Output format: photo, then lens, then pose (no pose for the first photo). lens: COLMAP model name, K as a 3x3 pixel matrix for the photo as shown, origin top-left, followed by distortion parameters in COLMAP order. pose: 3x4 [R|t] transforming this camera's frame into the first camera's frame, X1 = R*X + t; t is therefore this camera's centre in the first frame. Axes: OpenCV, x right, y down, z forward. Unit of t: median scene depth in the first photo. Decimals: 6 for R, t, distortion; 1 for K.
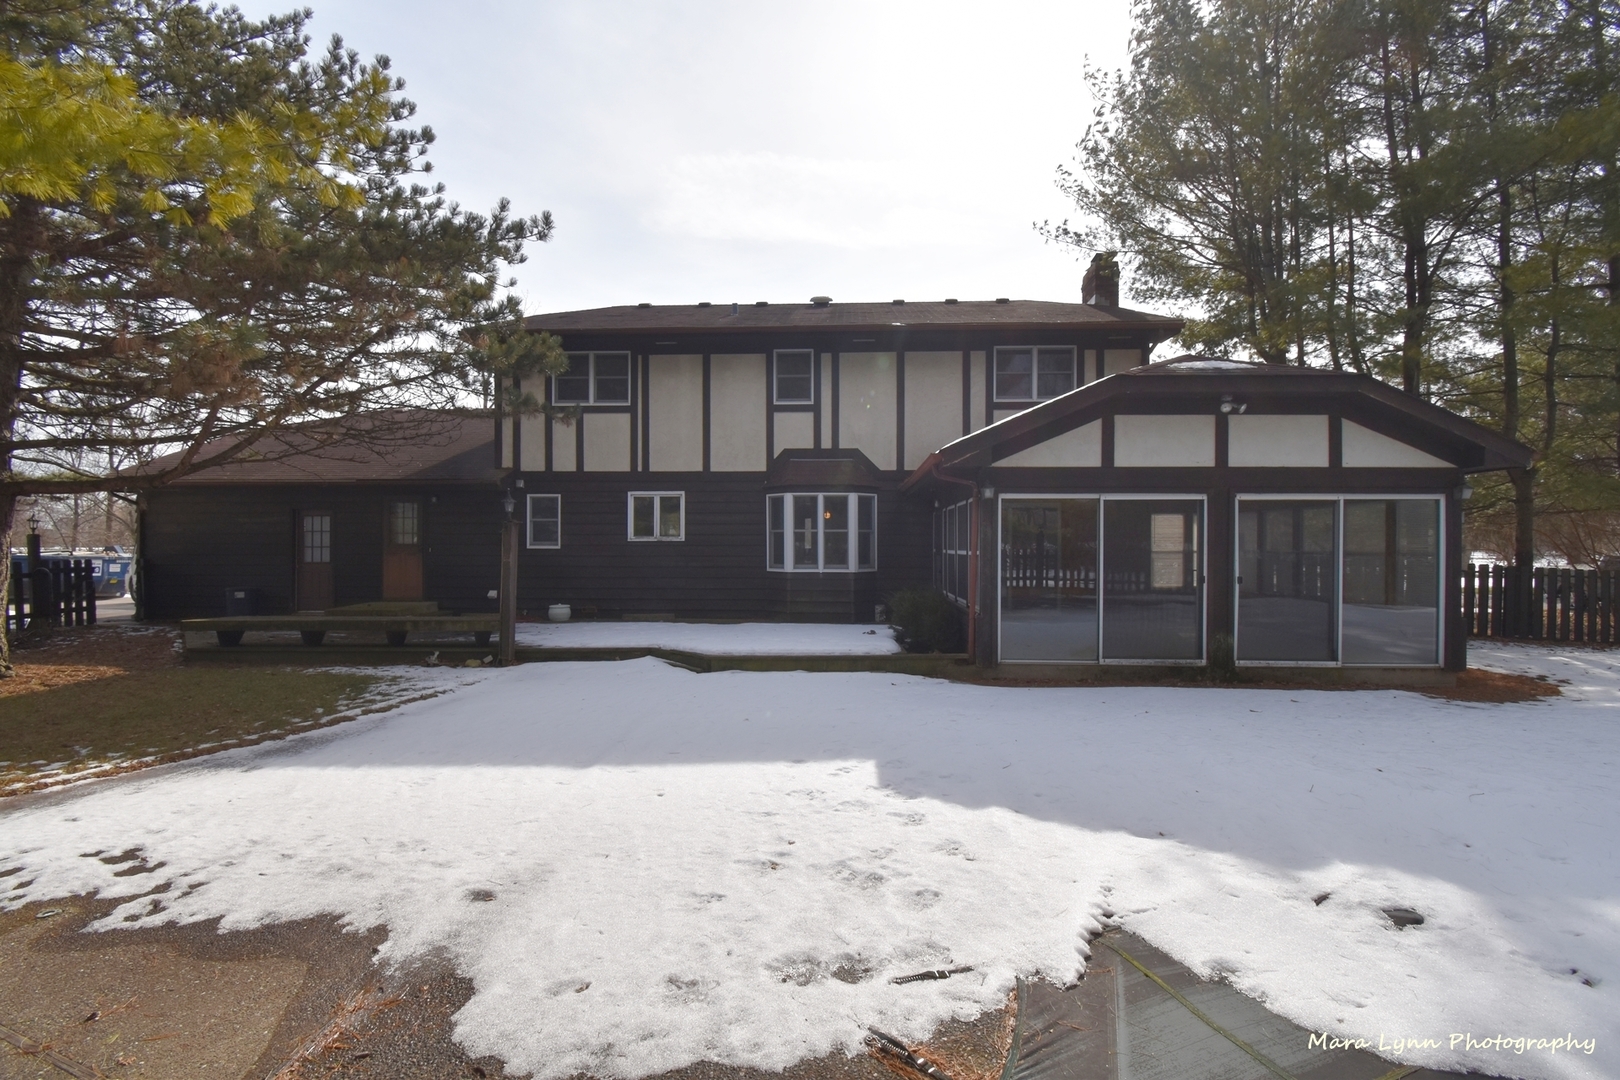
lens RADIAL K [[710.9, 0, 810.0], [0, 710.9, 540.0], [0, 0, 1]] dist [-0.002678, -0.000710]
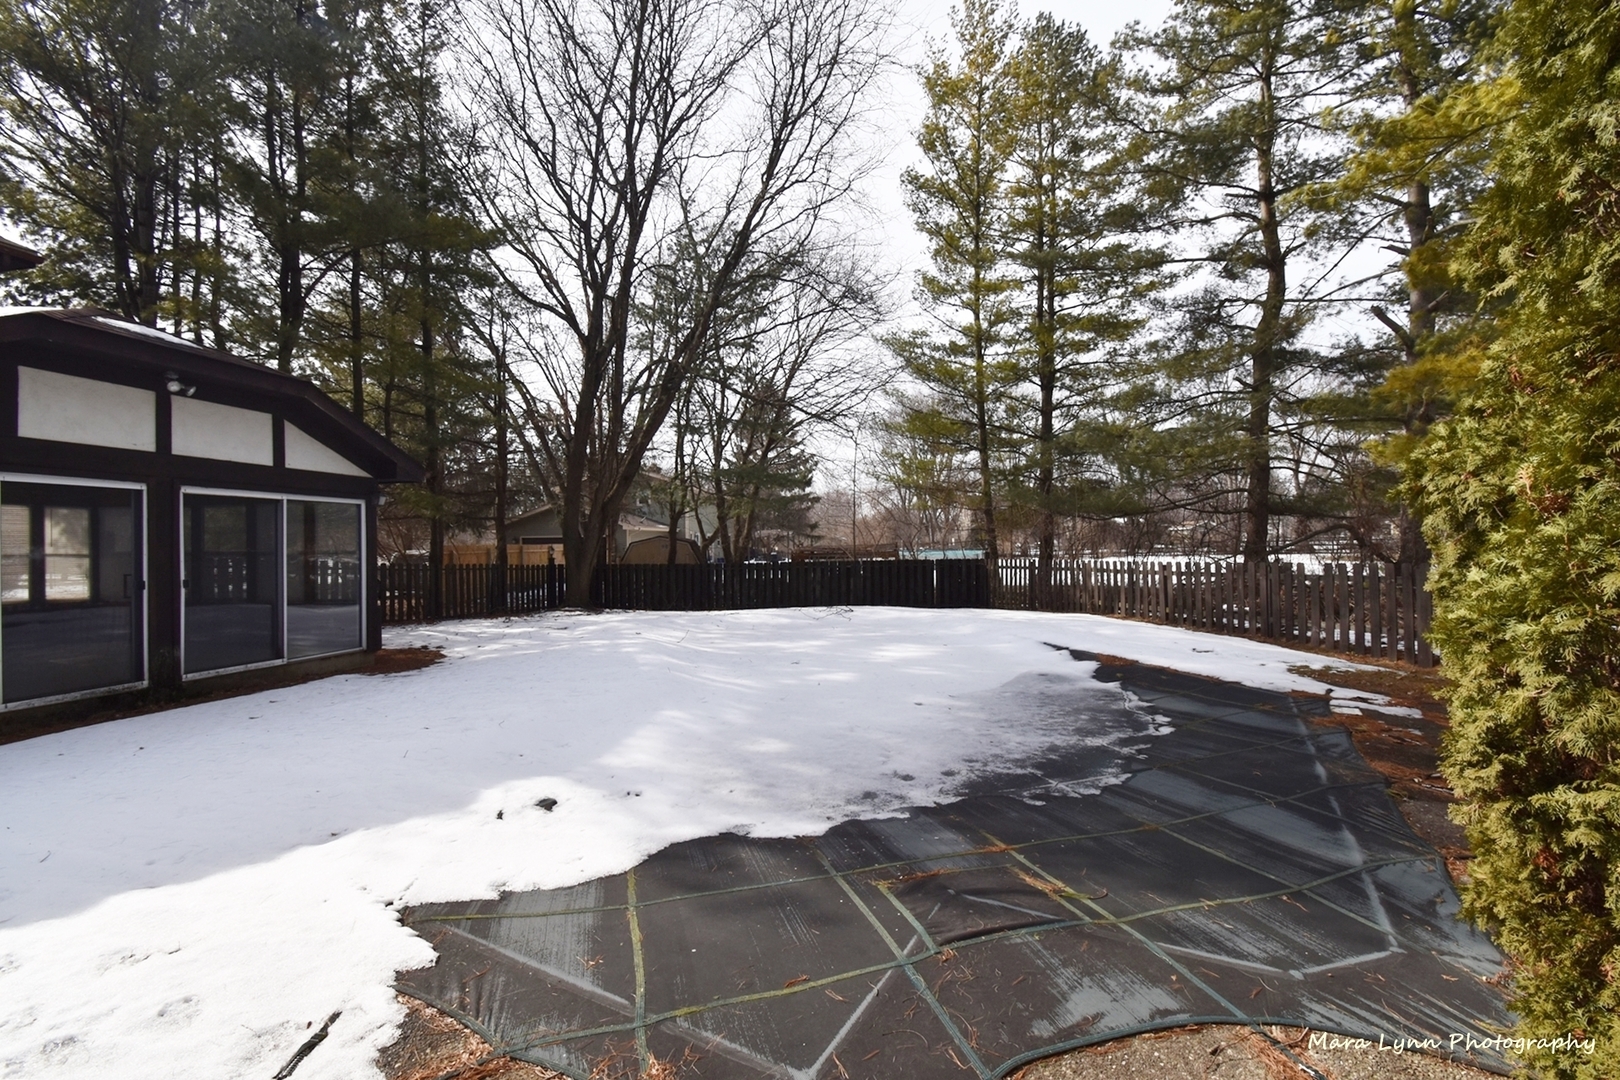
lens RADIAL K [[718.8, 0, 813.7], [0, 718.8, 545.6], [0, 0, 1]] dist [0.001906, -0.000973]
pose [[0.194937, -0.004397, 0.980806, -0.123276], [0.000107, 0.999990, 0.004461, 0.004869], [-0.980816, -0.000765, 0.194935, 0.057717]]
